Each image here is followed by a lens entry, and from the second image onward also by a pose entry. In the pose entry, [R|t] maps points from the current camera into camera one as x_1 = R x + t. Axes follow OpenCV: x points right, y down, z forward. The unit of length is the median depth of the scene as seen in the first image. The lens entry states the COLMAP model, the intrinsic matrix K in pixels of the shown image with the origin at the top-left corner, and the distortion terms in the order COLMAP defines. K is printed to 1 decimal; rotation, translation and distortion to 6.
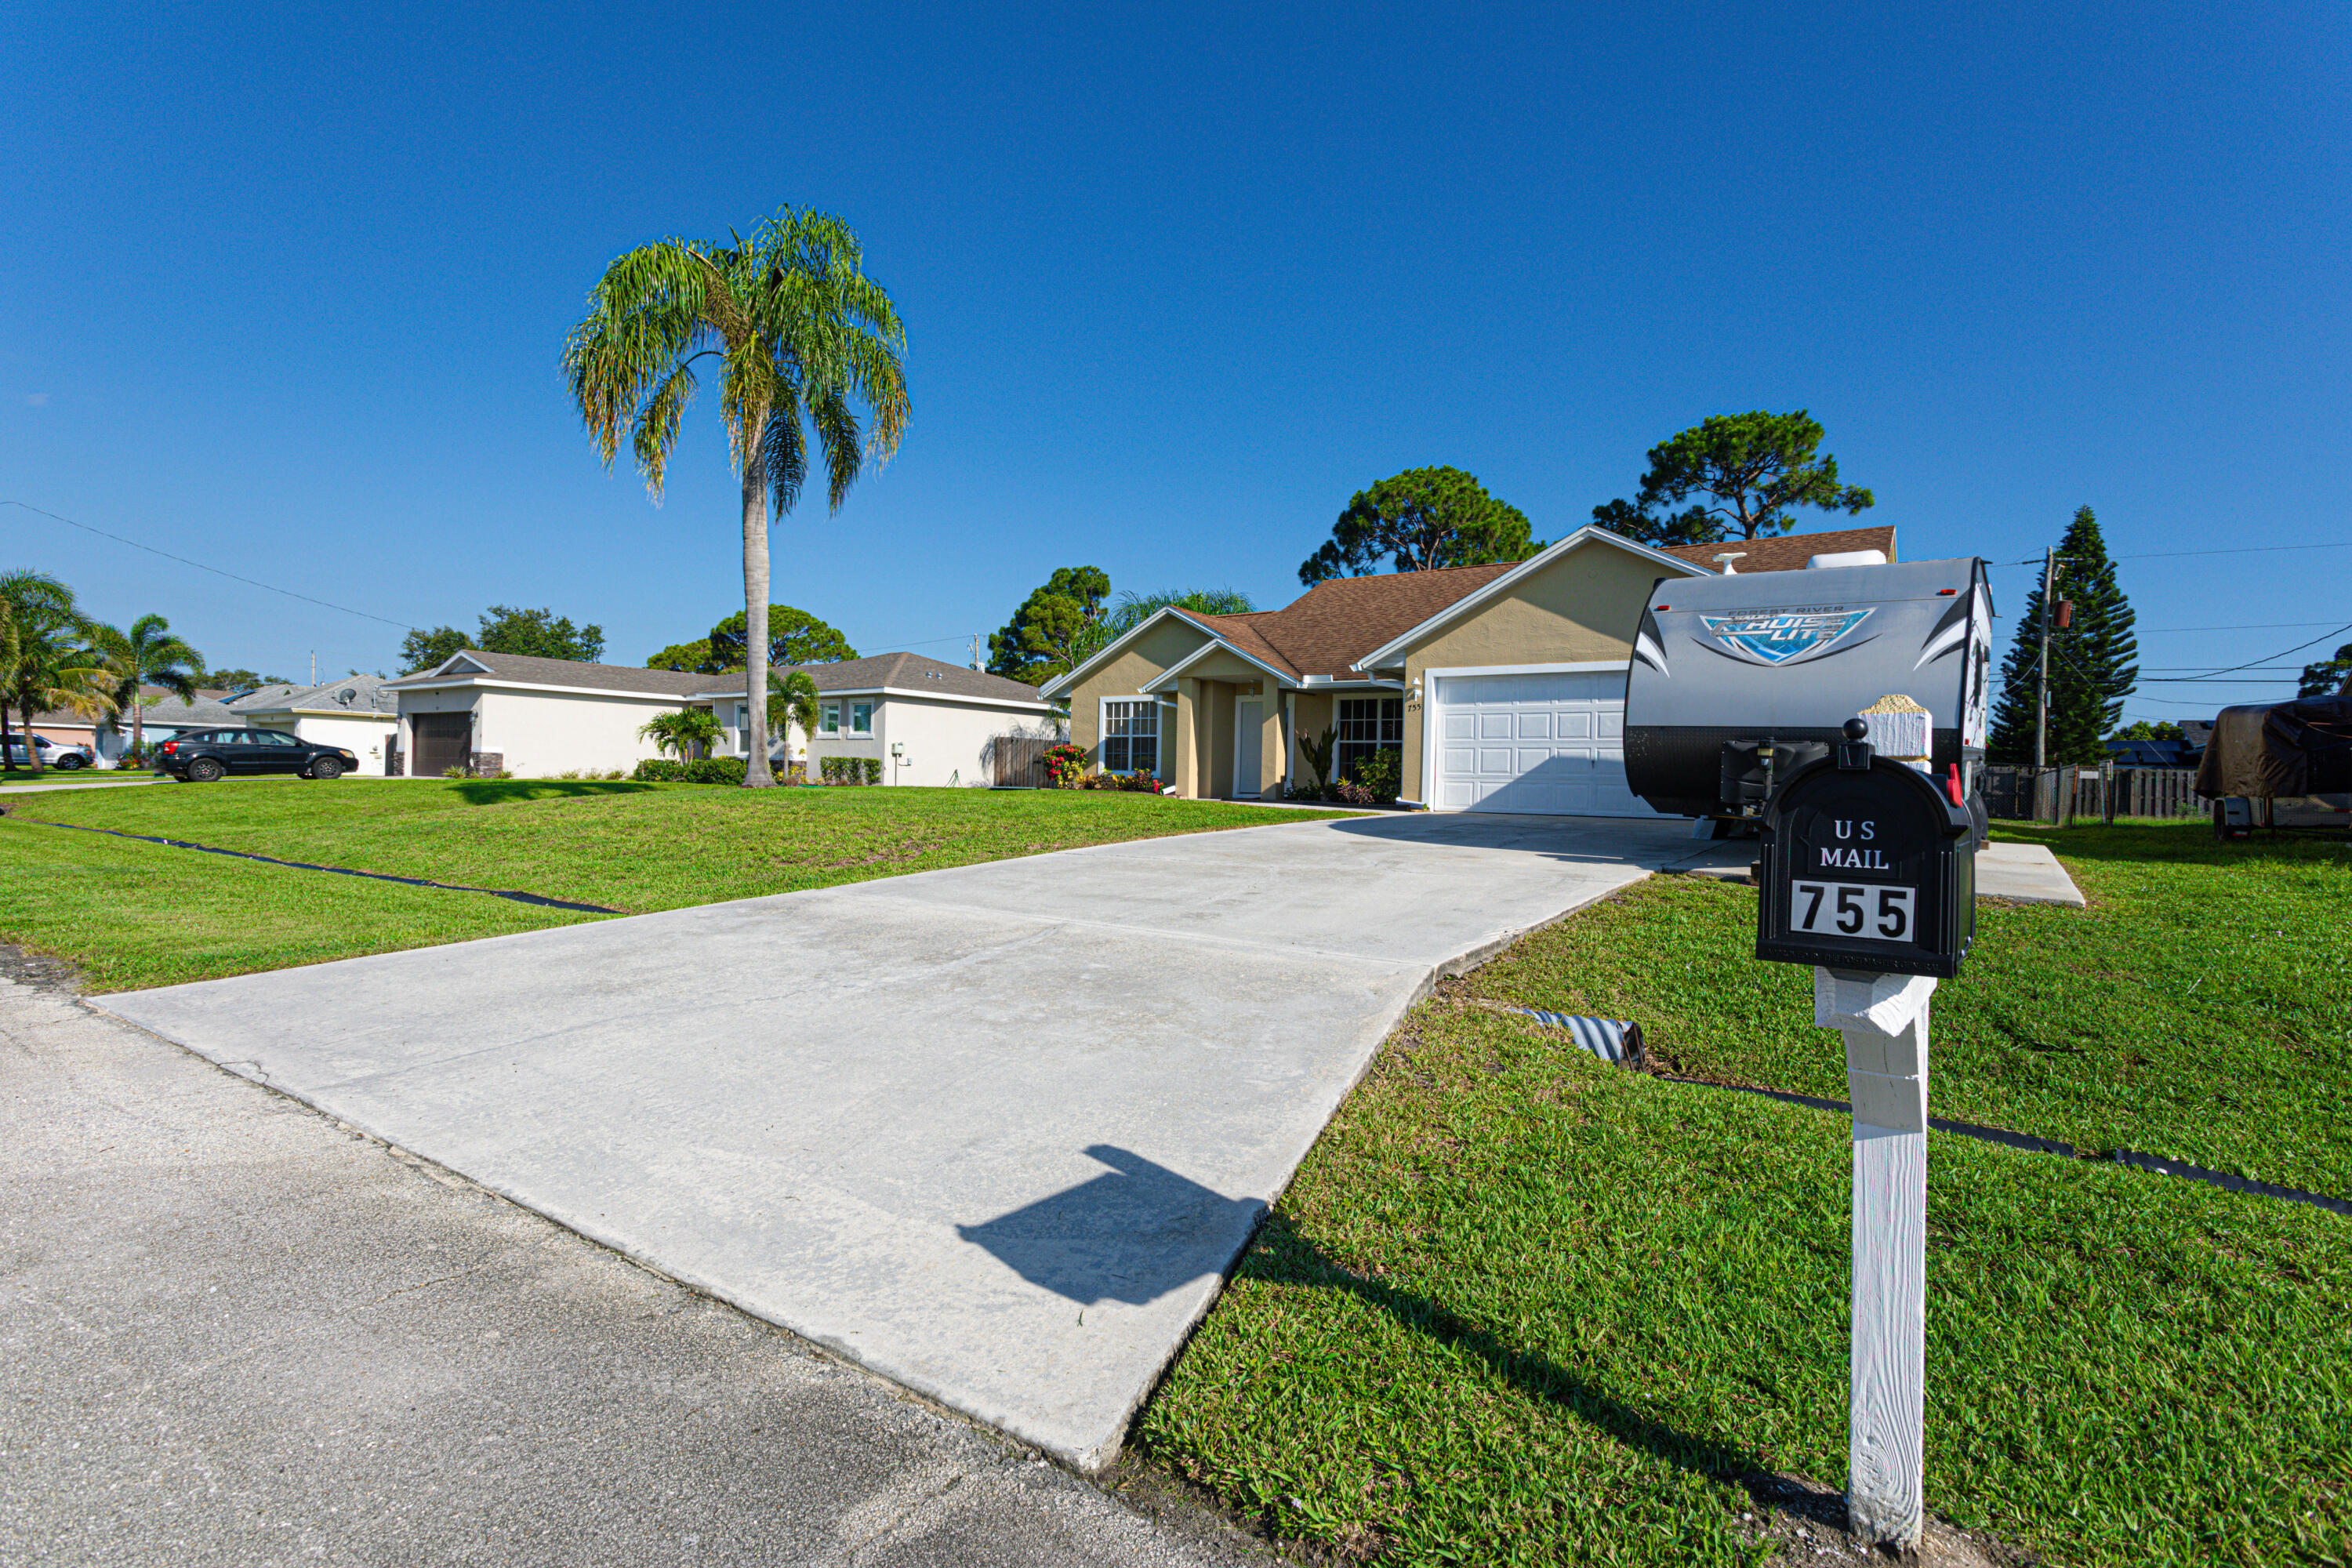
lens RADIAL K [[1174.0, 0, 1146.1], [0, 1174.0, 785.9], [0, 0, 1]] dist [0.000925, 0.000628]
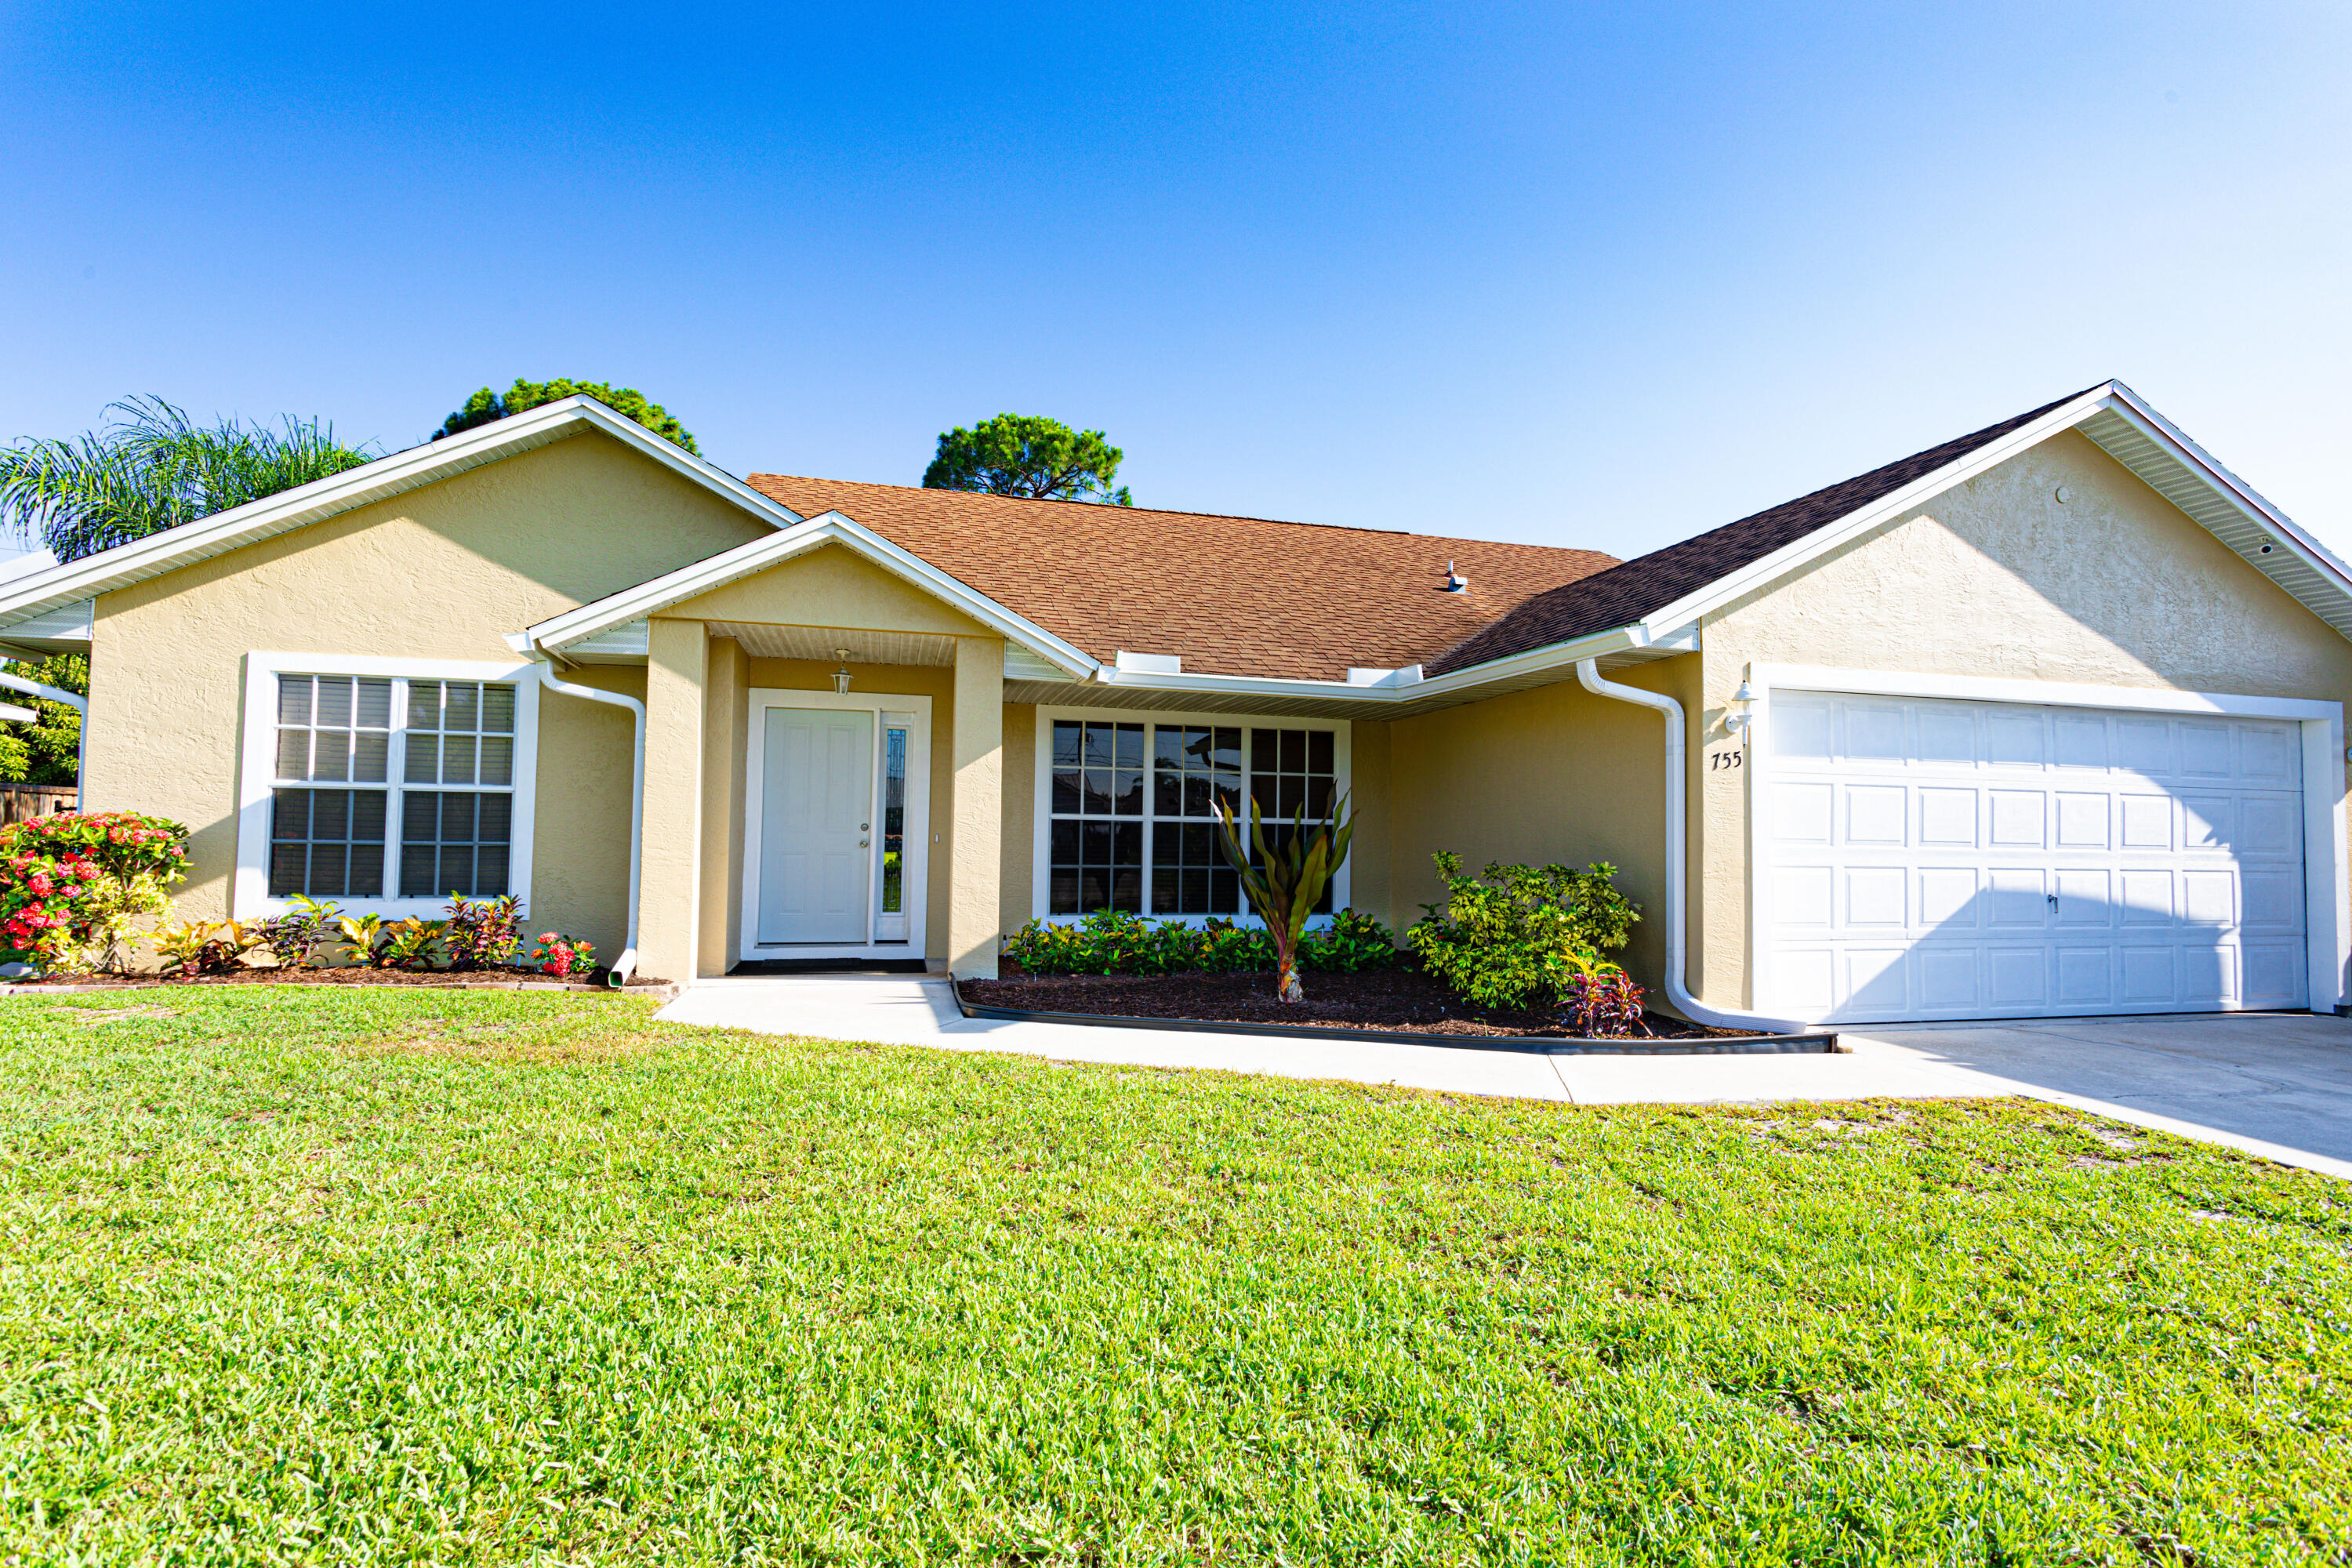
lens RADIAL K [[1136.1, 0, 1147.3], [0, 1136.1, 801.0], [0, 0, 1]] dist [-0.067233, 0.099513]
pose [[0.621707, 0.016929, 0.783067, -0.125494], [-0.001143, 0.999785, -0.020707, -0.032903], [-0.783249, 0.011979, 0.621592, 0.659777]]
